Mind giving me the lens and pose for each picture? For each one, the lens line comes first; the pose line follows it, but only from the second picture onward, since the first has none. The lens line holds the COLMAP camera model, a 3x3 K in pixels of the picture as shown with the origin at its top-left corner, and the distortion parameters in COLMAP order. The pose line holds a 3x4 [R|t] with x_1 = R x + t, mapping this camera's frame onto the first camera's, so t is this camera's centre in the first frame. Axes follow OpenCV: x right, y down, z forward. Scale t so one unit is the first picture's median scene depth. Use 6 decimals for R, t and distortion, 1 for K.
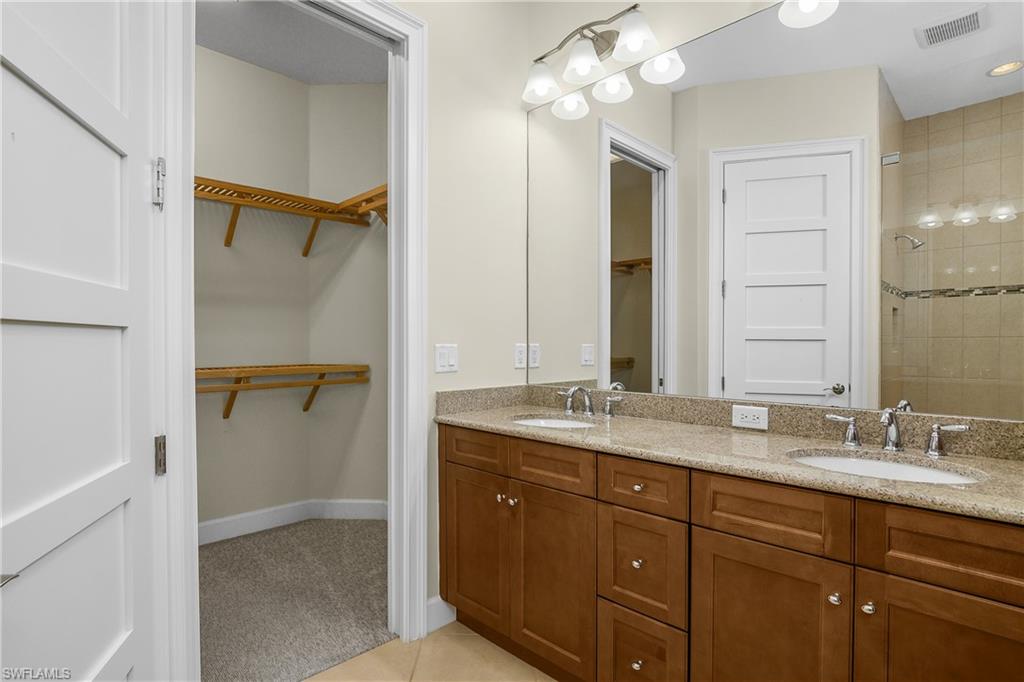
lens RADIAL K [[515.6, 0, 484.2], [0, 515.6, 335.8], [0, 0, 1]] dist [-0.023492, 0.001622]
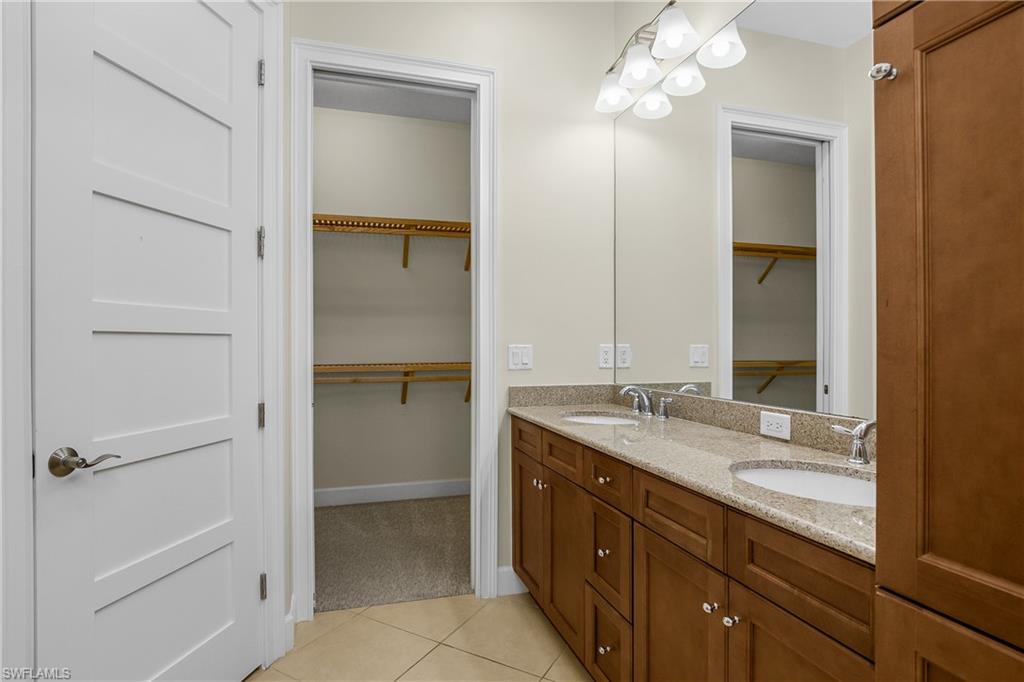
lens RADIAL K [[515.6, 0, 485.3], [0, 515.6, 332.1], [0, 0, 1]] dist [-0.023492, 0.001622]
pose [[0.878466, -0.013221, -0.477622, 0.406901], [0.008115, 0.999886, -0.012753, 0.002079], [0.477736, 0.007327, 0.878473, -0.030458]]
